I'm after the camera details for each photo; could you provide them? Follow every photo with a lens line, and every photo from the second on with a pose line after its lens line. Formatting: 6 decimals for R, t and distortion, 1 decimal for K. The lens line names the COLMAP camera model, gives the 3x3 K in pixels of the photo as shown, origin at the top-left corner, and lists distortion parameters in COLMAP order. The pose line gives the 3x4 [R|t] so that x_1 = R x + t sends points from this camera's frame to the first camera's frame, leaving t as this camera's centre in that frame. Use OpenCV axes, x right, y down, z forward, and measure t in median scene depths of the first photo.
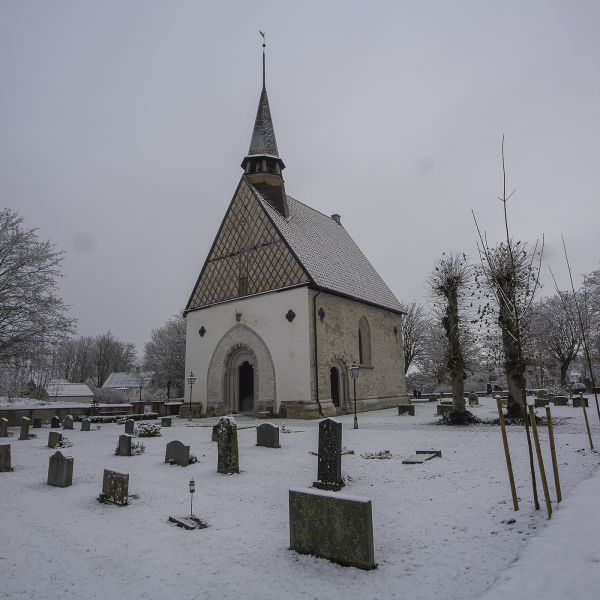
lens RADIAL K [[429.5, 0, 308.0], [0, 429.5, 294.6], [0, 0, 1]] dist [-0.055909, 0.003033]
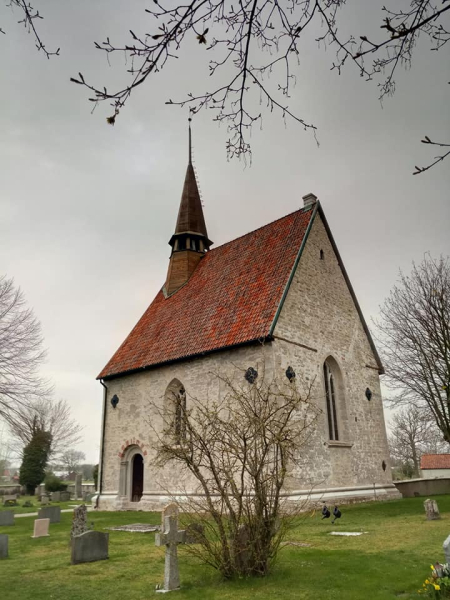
lens RADIAL K [[496.8, 0, 225.7], [0, 496.8, 281.0], [0, 0, 1]] dist [0.040446, 0.003796]
pose [[-0.124437, -0.316291, -0.940465, 1.089233], [0.248879, 0.907582, -0.338163, 0.228742], [0.960507, -0.276143, -0.034219, 1.249544]]
